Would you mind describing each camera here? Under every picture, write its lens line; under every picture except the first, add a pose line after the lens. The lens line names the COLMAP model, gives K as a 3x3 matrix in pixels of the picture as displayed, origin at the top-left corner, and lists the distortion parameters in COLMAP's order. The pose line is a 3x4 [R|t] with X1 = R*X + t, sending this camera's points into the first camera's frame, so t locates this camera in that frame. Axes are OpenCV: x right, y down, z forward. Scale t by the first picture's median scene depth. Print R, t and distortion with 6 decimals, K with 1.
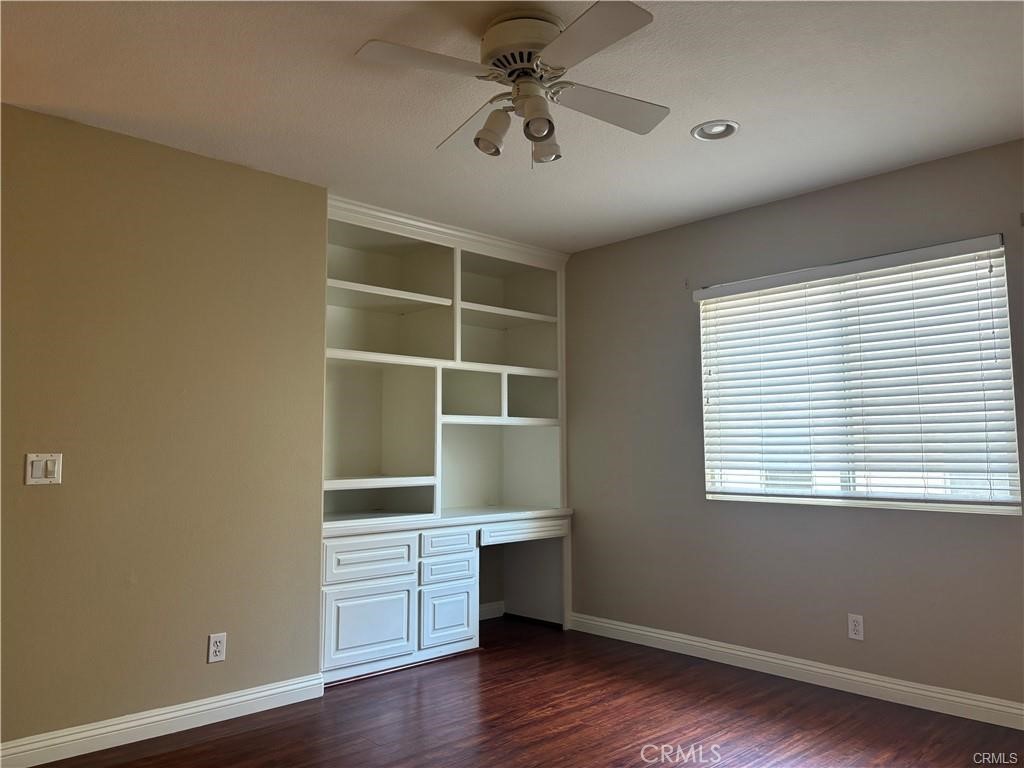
lens RADIAL K [[780.5, 0, 518.9], [0, 780.5, 385.5], [0, 0, 1]] dist [0.068831, -0.079694]
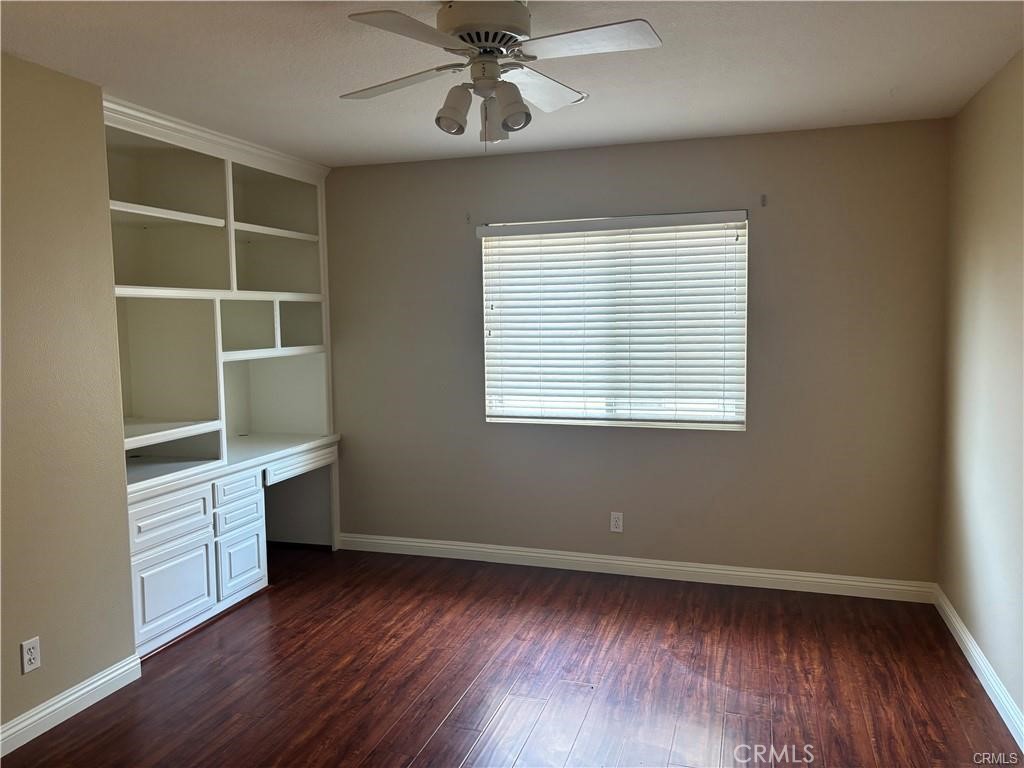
lens RADIAL K [[778.3, 0, 511.7], [0, 778.3, 387.9], [0, 0, 1]] dist [0.070267, -0.074740]
pose [[0.879815, -0.050399, 0.472637, -0.247974], [-0.030167, 0.986437, 0.161344, -0.081869], [-0.474358, -0.156210, 0.866362, 0.049596]]
